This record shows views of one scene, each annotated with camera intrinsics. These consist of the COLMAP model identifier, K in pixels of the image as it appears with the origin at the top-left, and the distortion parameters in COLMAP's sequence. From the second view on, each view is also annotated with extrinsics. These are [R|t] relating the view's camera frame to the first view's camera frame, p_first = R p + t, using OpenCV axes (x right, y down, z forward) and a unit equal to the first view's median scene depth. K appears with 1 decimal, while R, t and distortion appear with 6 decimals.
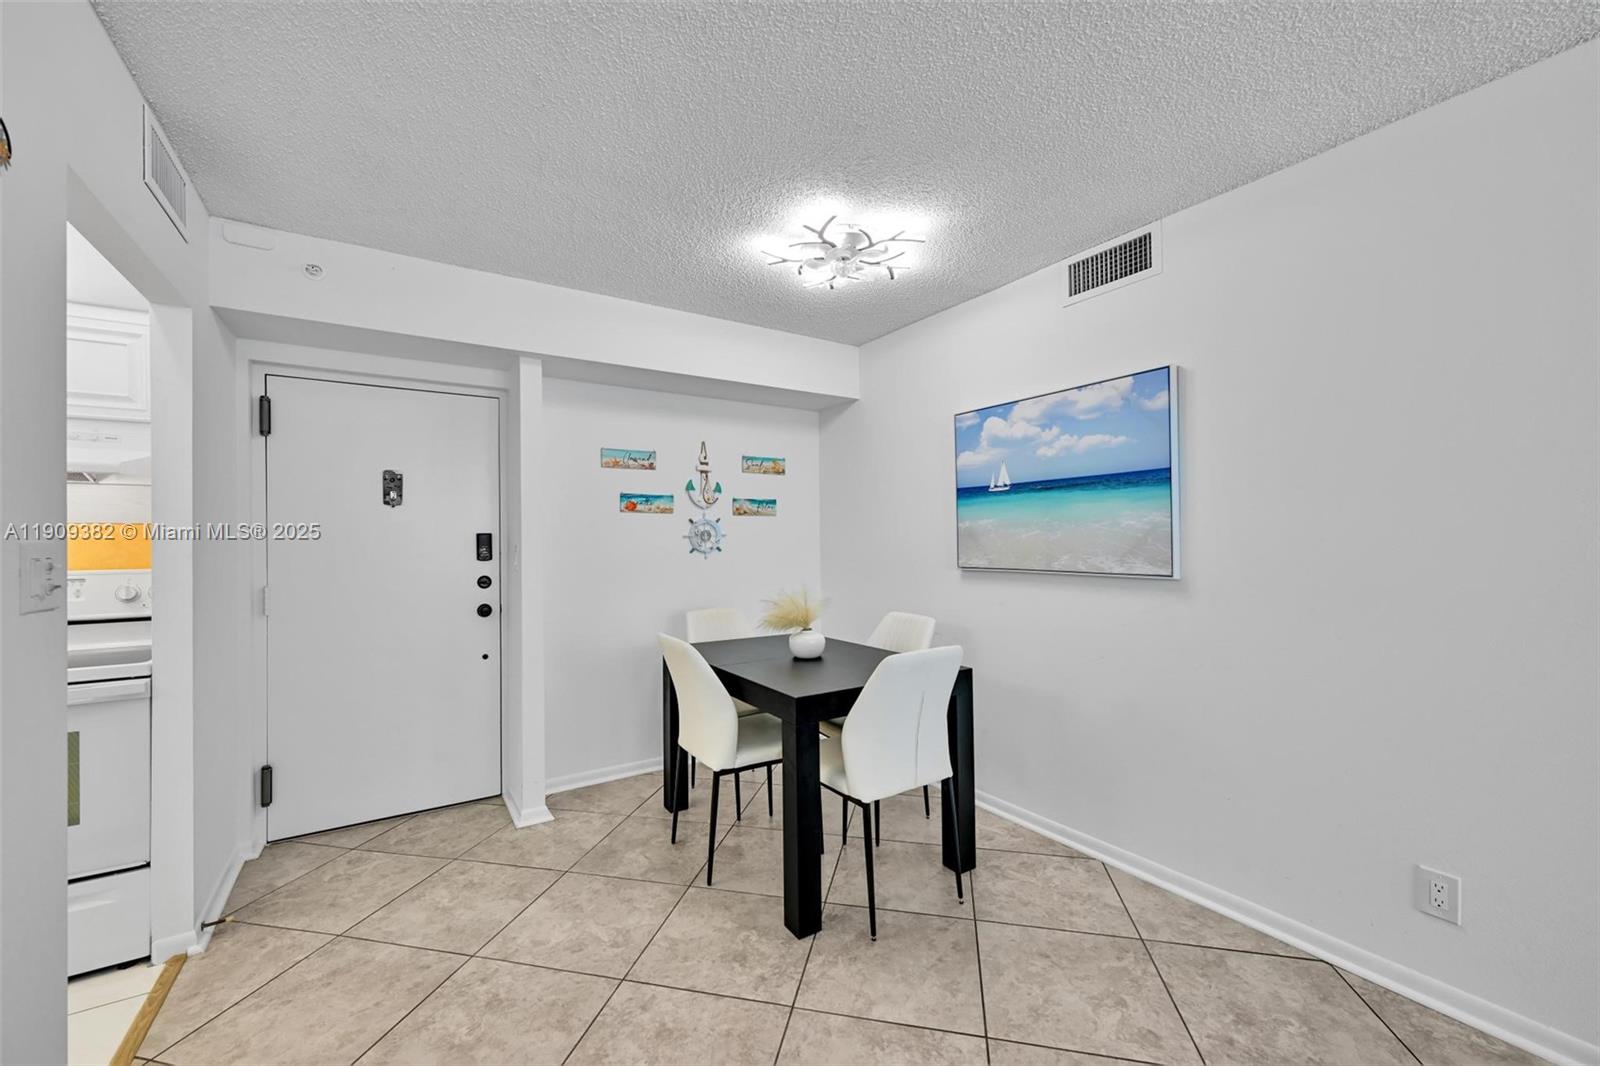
lens RADIAL K [[643.7, 0, 799.0], [0, 643.7, 538.1], [0, 0, 1]] dist [0.009055, 0.000254]
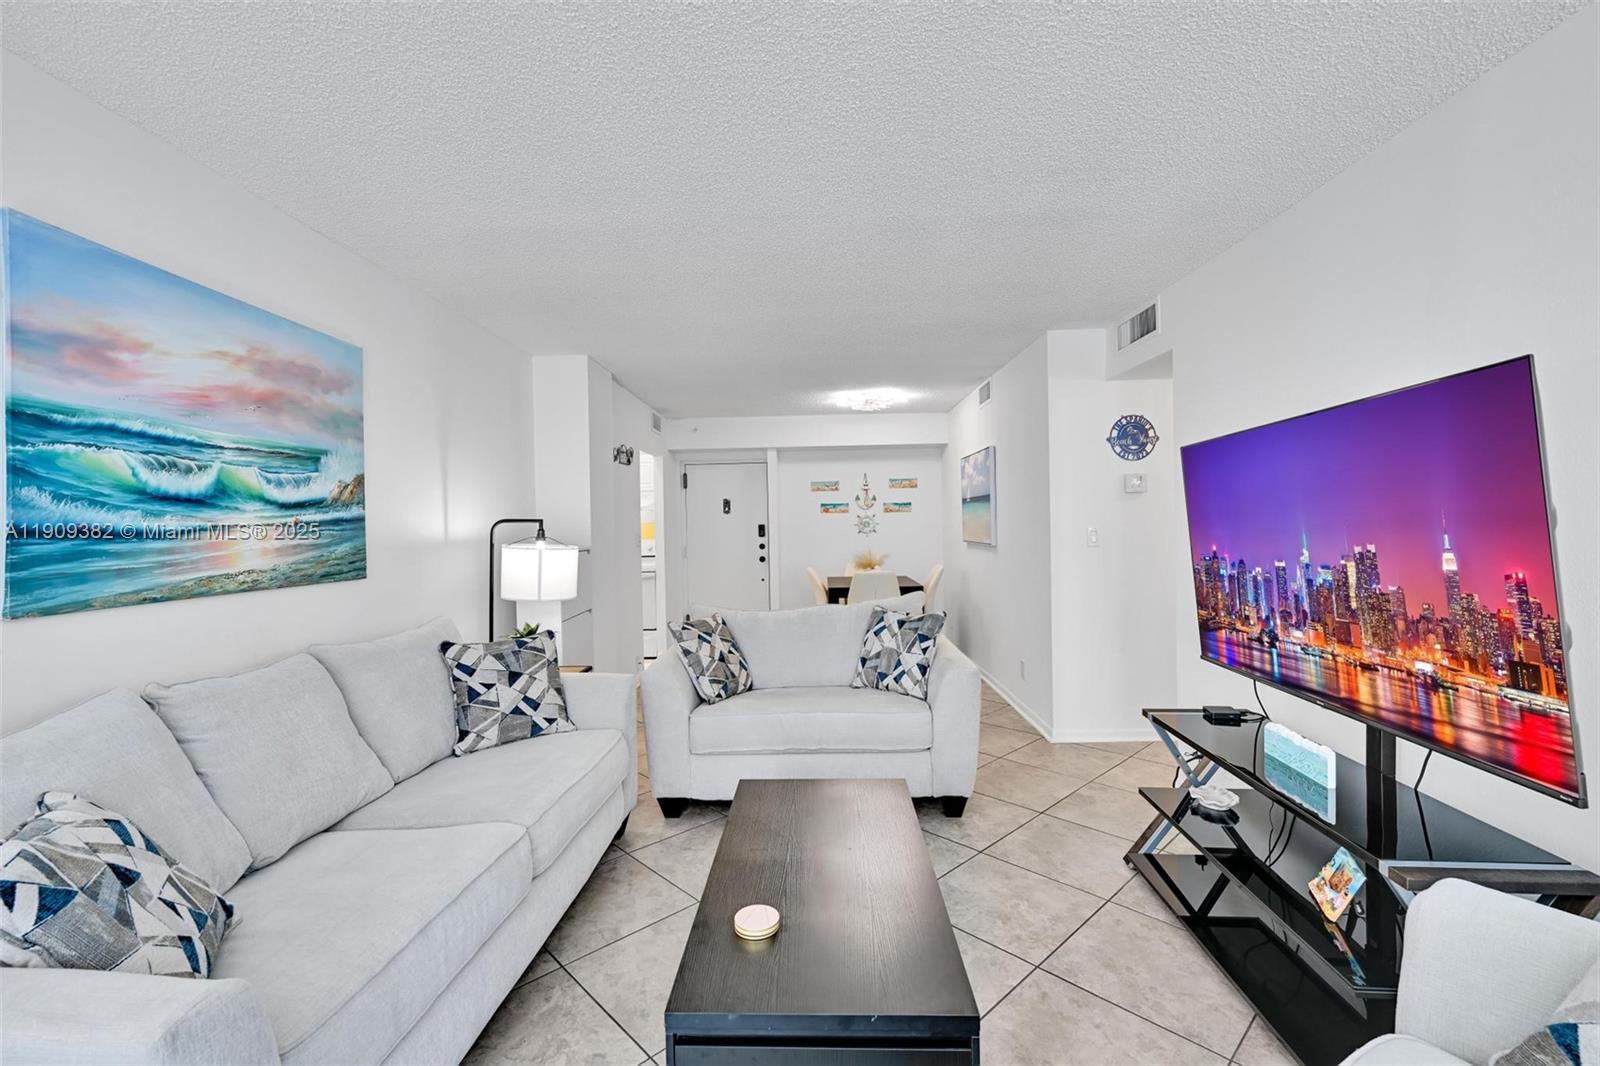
lens RADIAL K [[706.1, 0, 791.5], [0, 706.1, 521.5], [0, 0, 1]] dist [0.010691, -0.000145]
pose [[0.825367, -0.010382, -0.564502, 1.122949], [0.015508, 0.999871, 0.004286, -0.032035], [0.564384, -0.012292, 0.825421, -1.094666]]
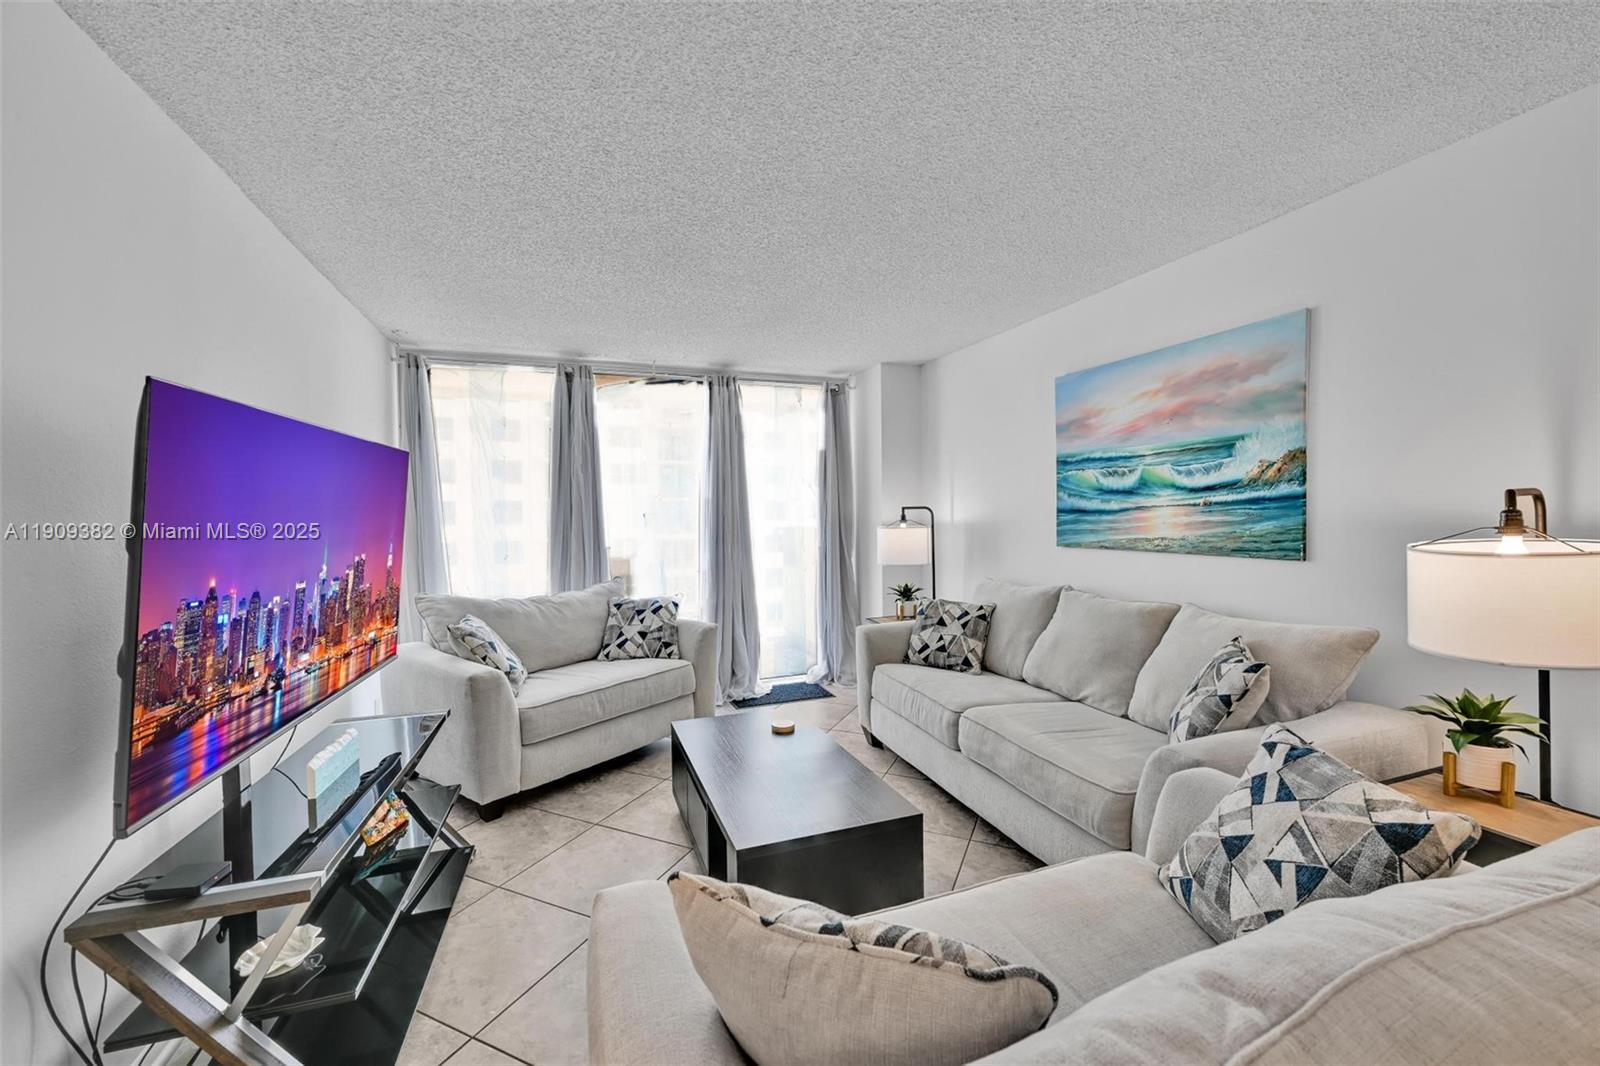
lens RADIAL K [[643.7, 0, 804.4], [0, 643.7, 525.5], [0, 0, 1]] dist [0.009055, 0.000254]
pose [[-0.979975, 0.020252, 0.198090, 0.513179], [0.022956, 0.999672, 0.011368, -0.027276], [-0.197794, 0.015687, -0.980118, 0.381090]]
